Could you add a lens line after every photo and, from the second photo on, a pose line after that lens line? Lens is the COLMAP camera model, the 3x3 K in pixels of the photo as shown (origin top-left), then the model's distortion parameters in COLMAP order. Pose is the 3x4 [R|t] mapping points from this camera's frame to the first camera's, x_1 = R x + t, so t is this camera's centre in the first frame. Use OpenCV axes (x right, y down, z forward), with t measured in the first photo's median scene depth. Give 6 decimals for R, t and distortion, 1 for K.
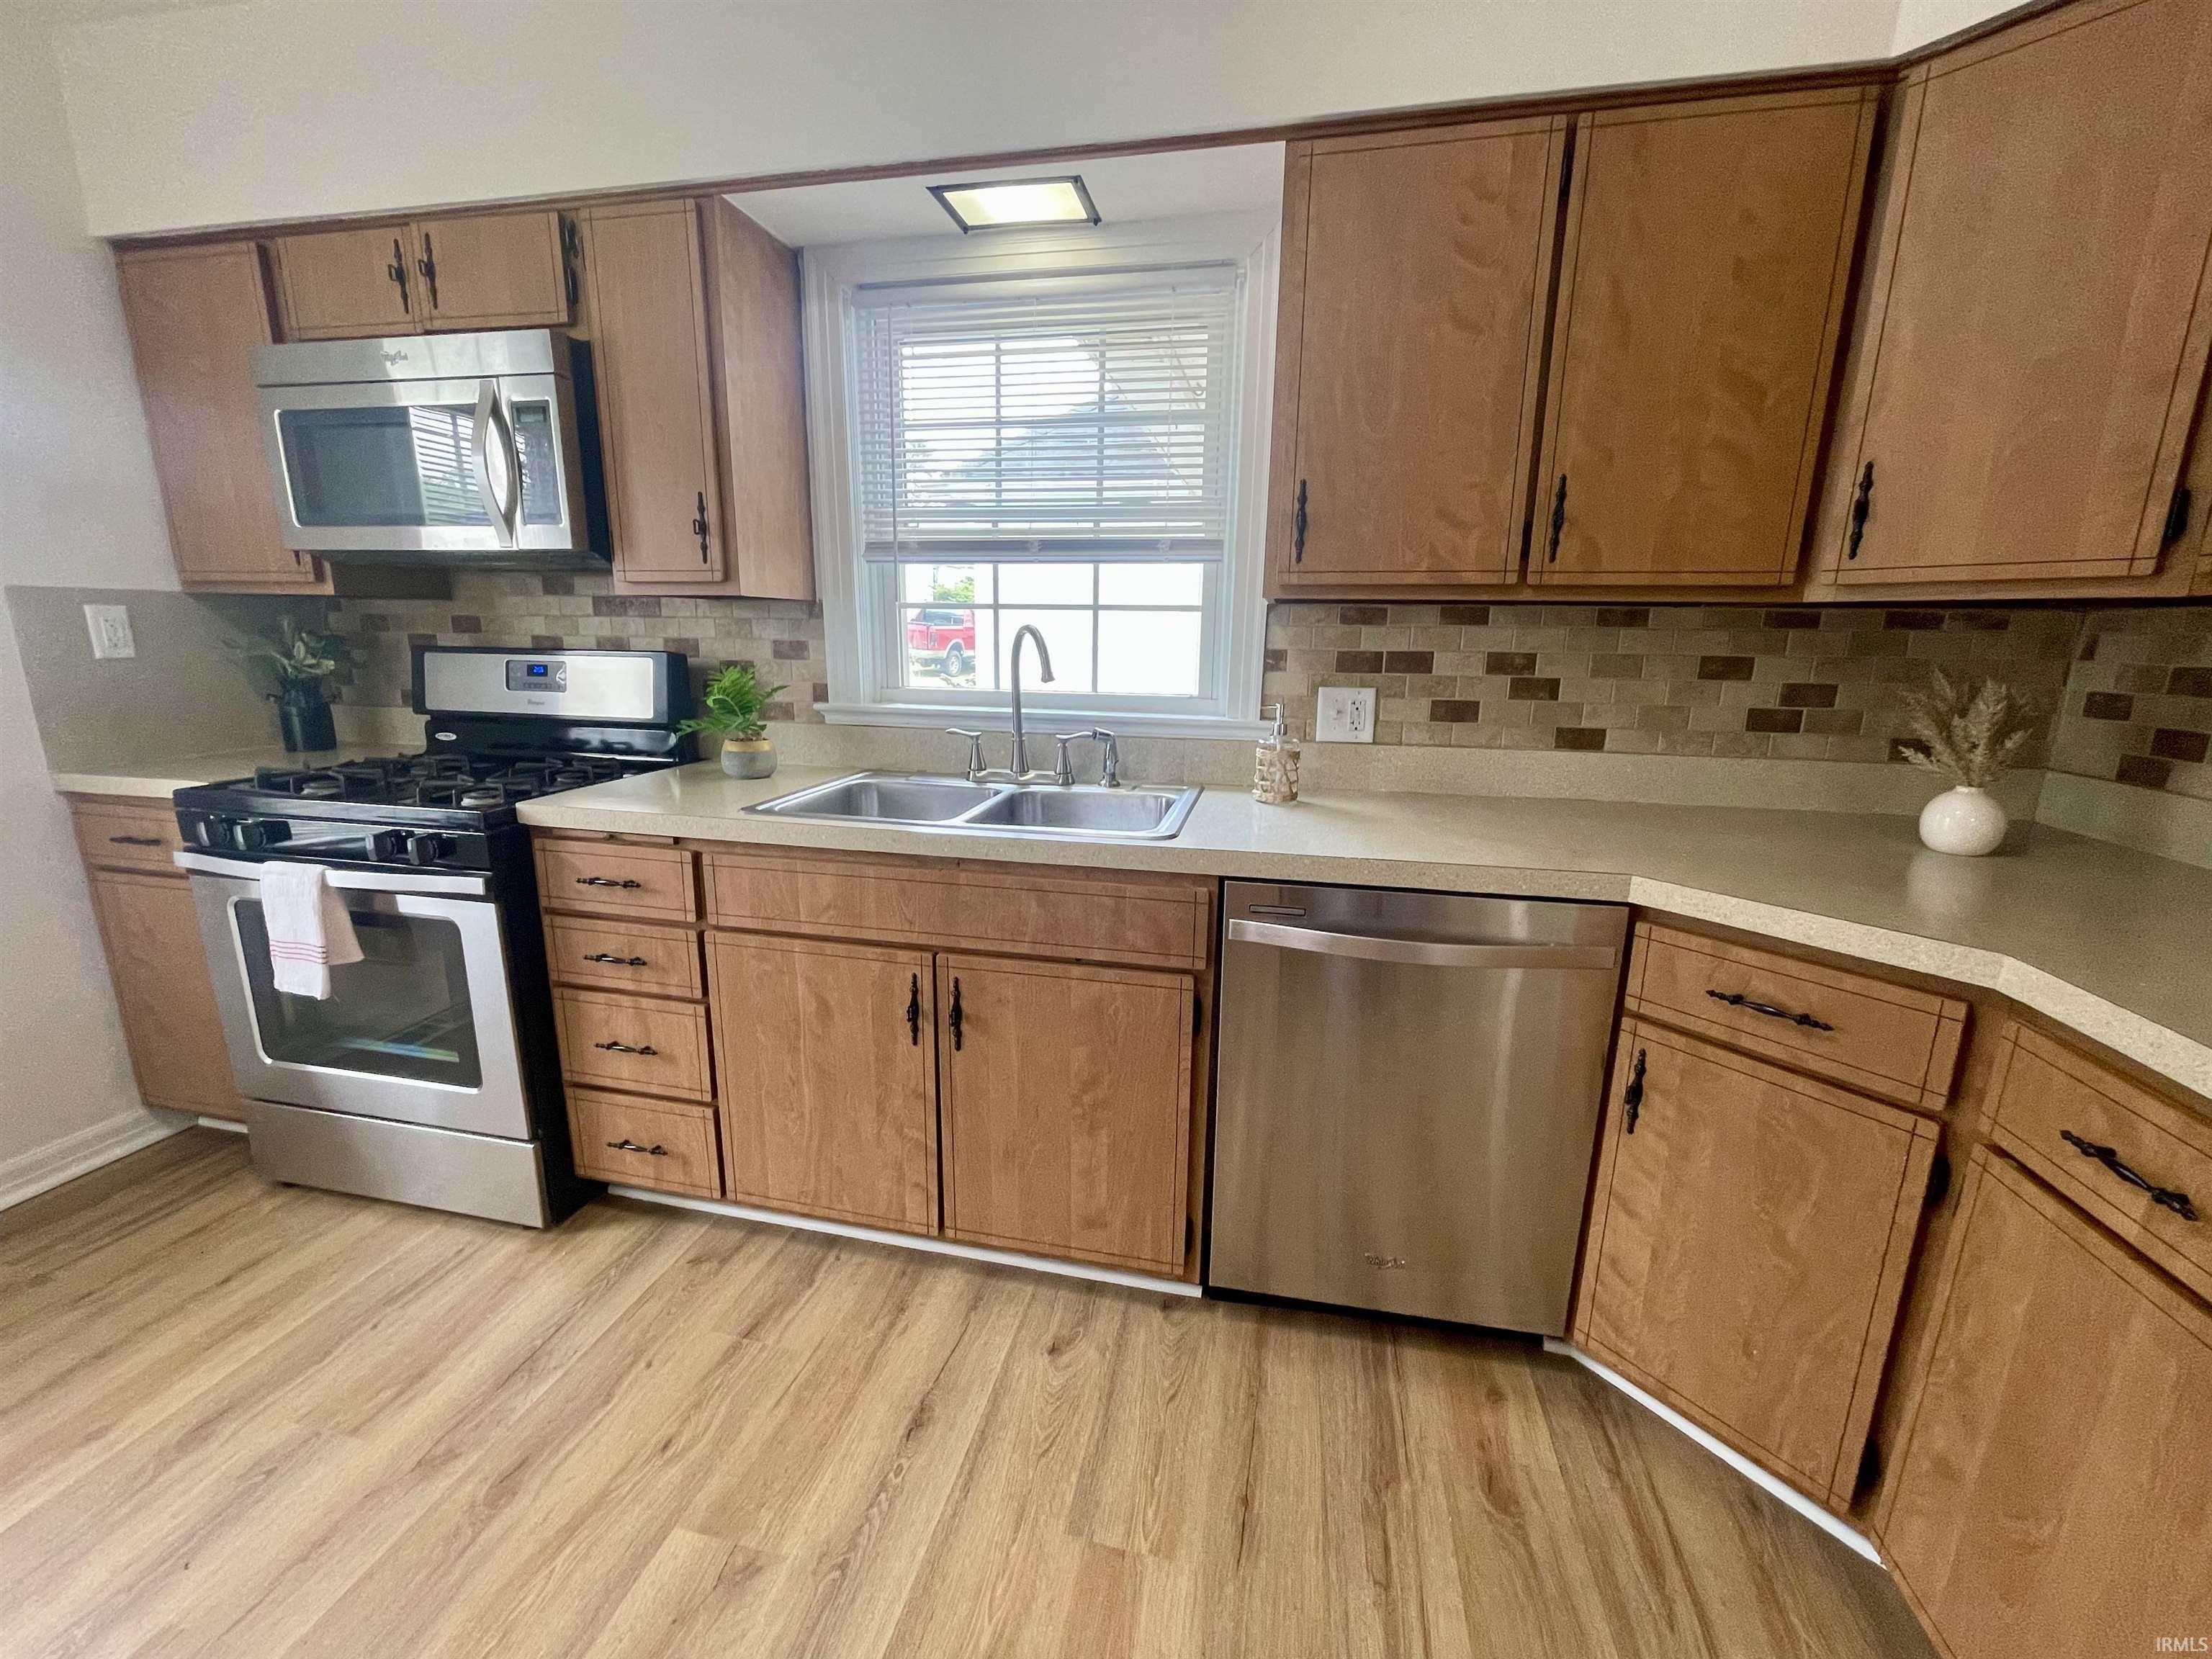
lens RADIAL K [[902.2, 0, 1103.2], [0, 902.2, 827.7], [0, 0, 1]] dist [-0.000793, 0.000270]
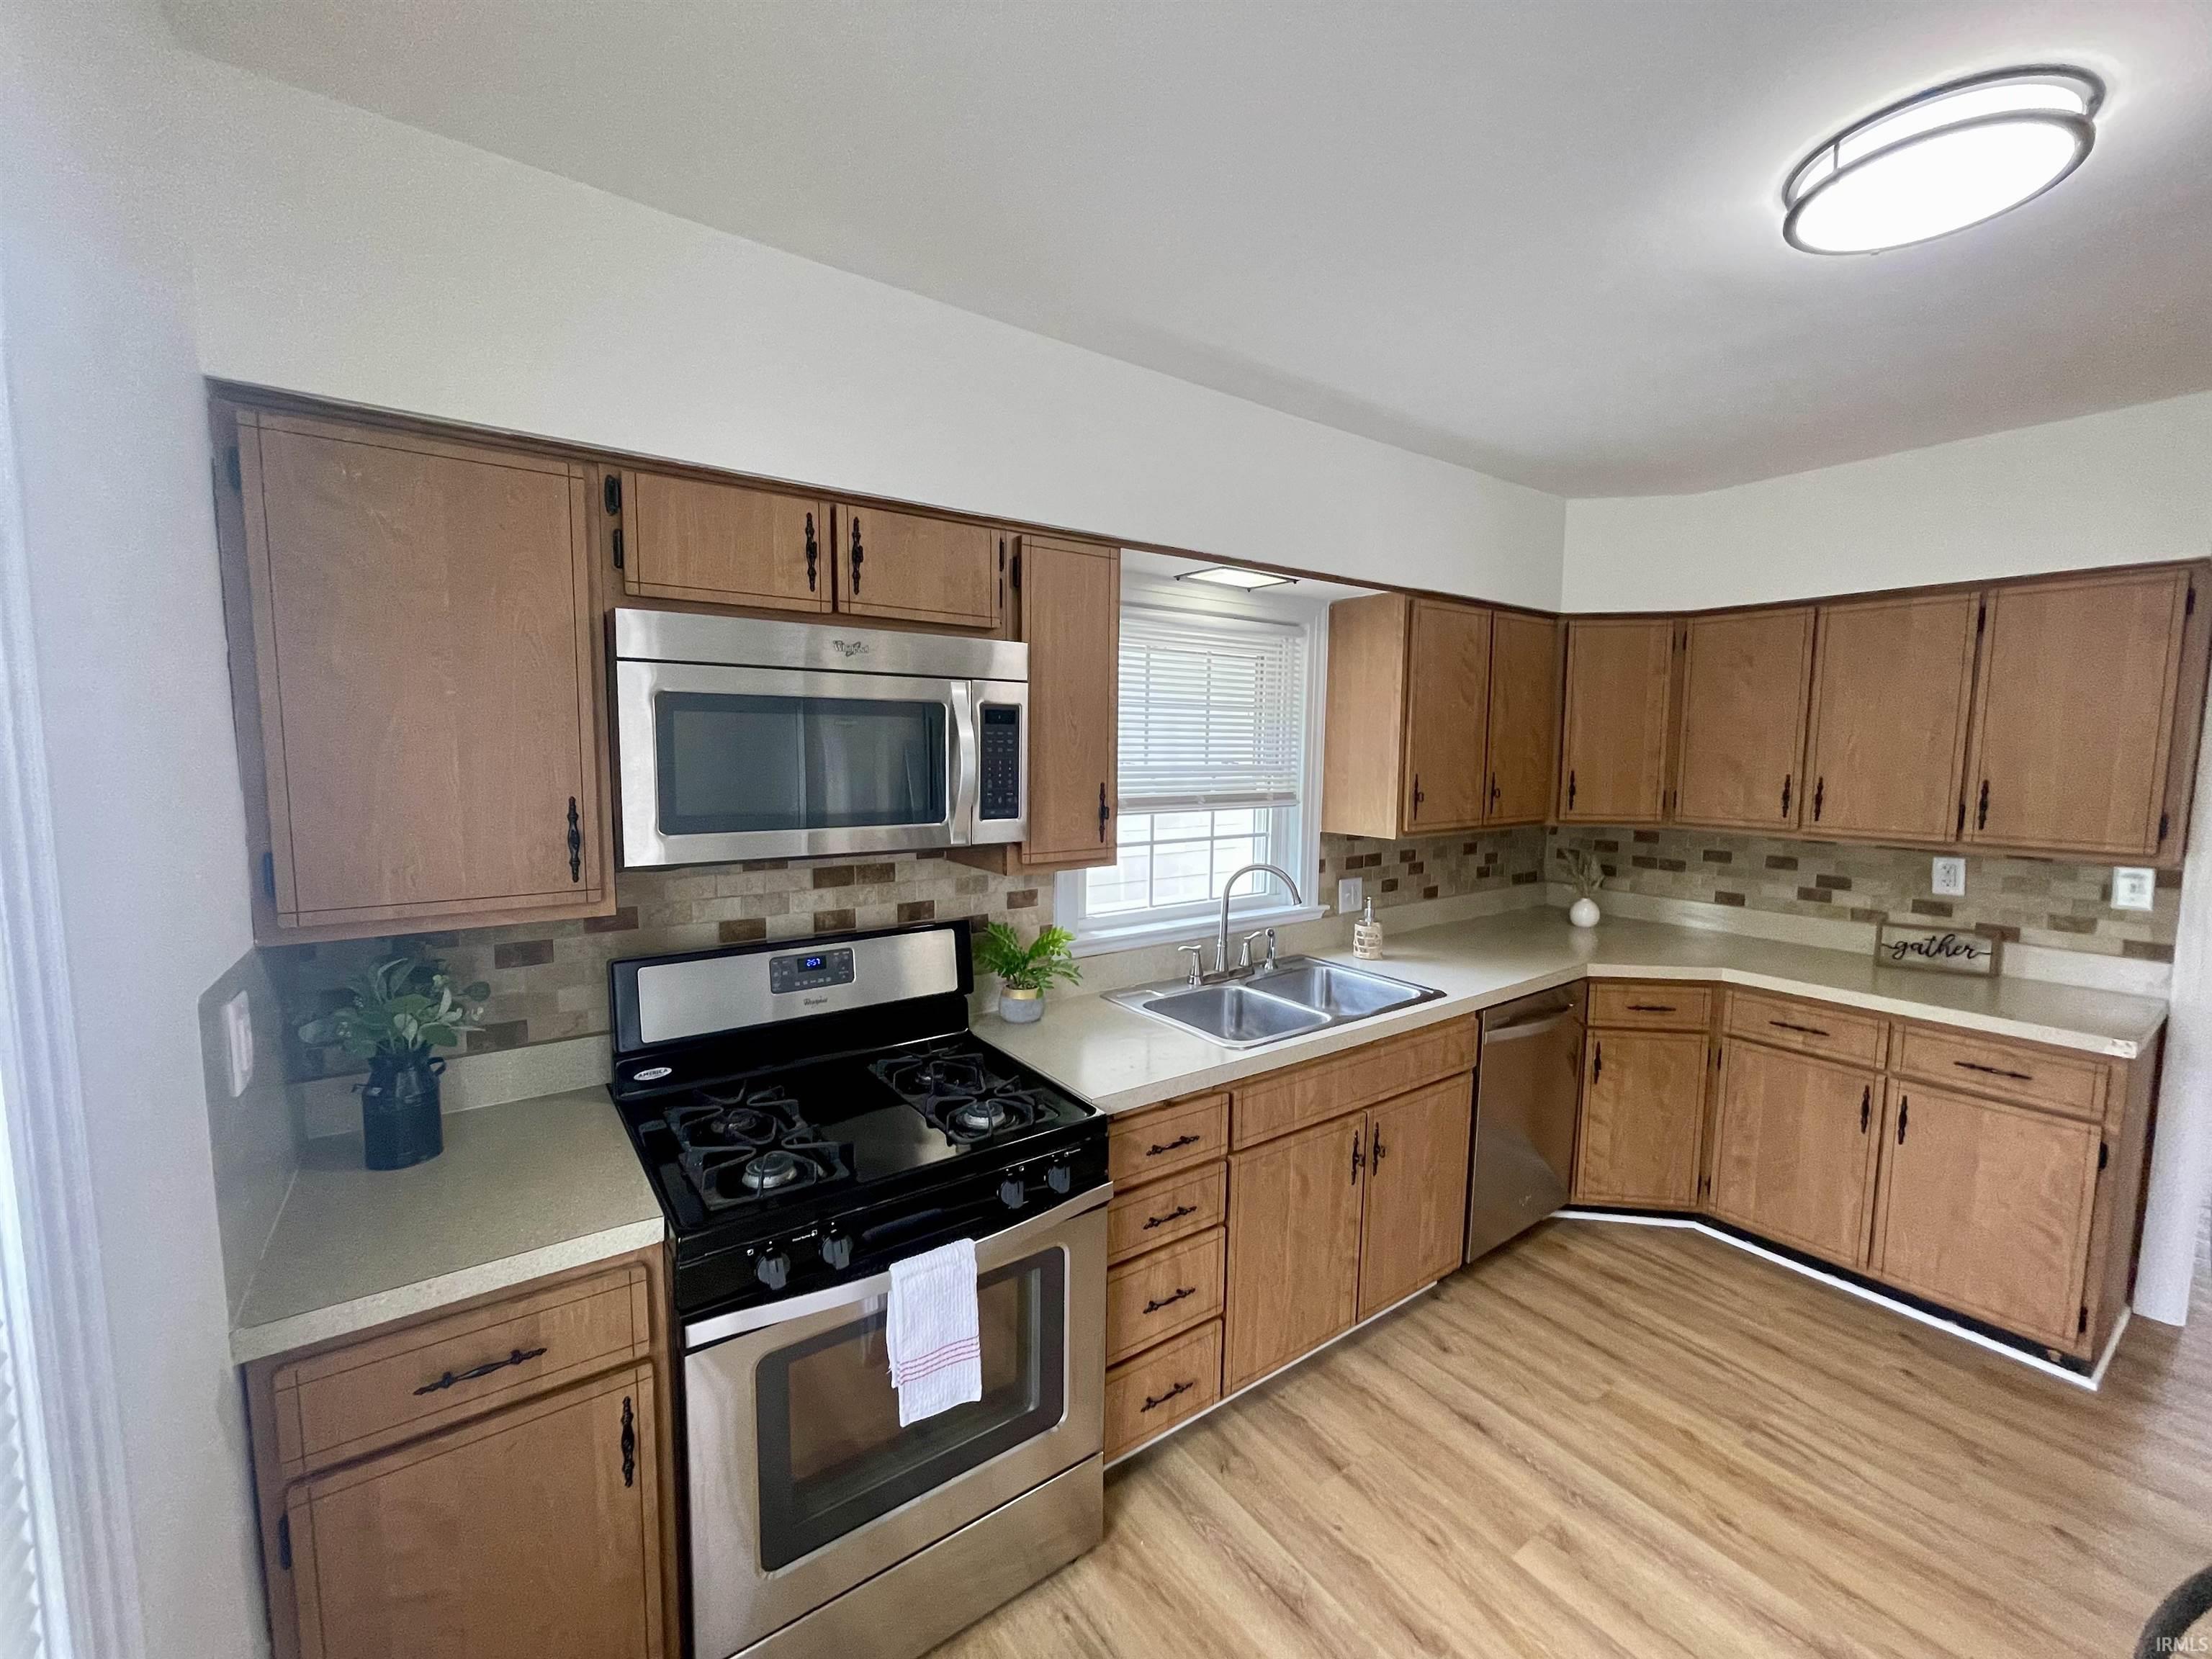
lens RADIAL K [[877.3, 0, 1106.0], [0, 877.3, 829.5], [0, 0, 1]] dist [-0.005262, -0.000051]
pose [[0.675554, -0.079946, 0.732963, -1.408833], [0.161763, 0.985954, -0.041554, -0.298993], [-0.719346, 0.146638, 0.678998, 0.287954]]
